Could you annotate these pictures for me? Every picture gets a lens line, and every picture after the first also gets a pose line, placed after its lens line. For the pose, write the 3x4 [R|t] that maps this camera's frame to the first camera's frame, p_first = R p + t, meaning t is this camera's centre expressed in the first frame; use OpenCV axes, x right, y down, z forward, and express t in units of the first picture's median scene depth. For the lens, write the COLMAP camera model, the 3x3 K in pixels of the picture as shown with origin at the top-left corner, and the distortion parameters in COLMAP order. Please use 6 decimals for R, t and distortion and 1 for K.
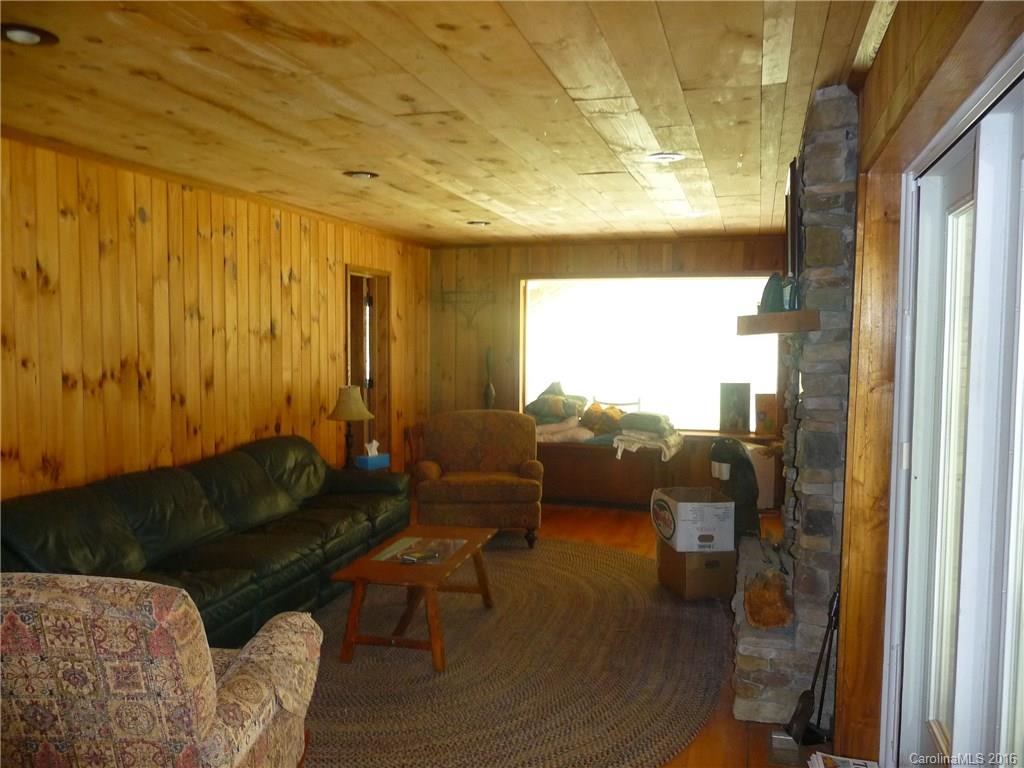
lens RADIAL K [[845.9, 0, 512.4], [0, 845.9, 386.2], [0, 0, 1]] dist [-0.011086, 0.020303]
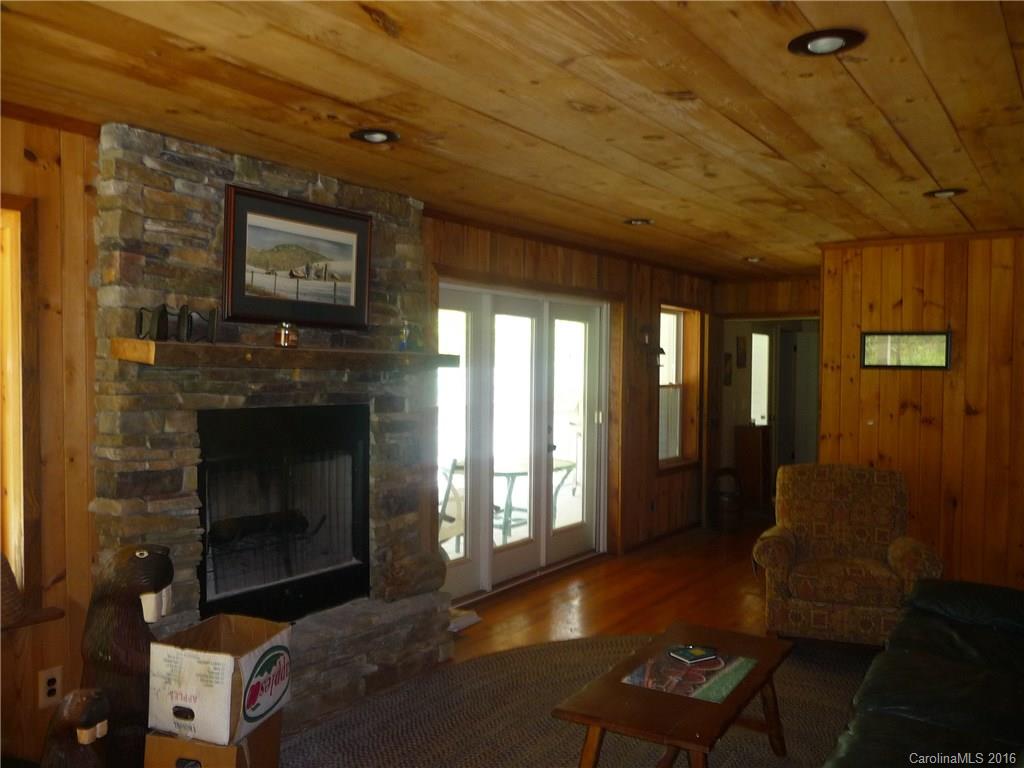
lens RADIAL K [[845.9, 0, 512.2], [0, 845.9, 384.6], [0, 0, 1]] dist [-0.011086, 0.020303]
pose [[-0.948094, -0.016563, 0.317559, -0.194780], [0.007501, 0.997200, 0.074409, -0.110452], [-0.317902, 0.072929, -0.945315, 1.781685]]
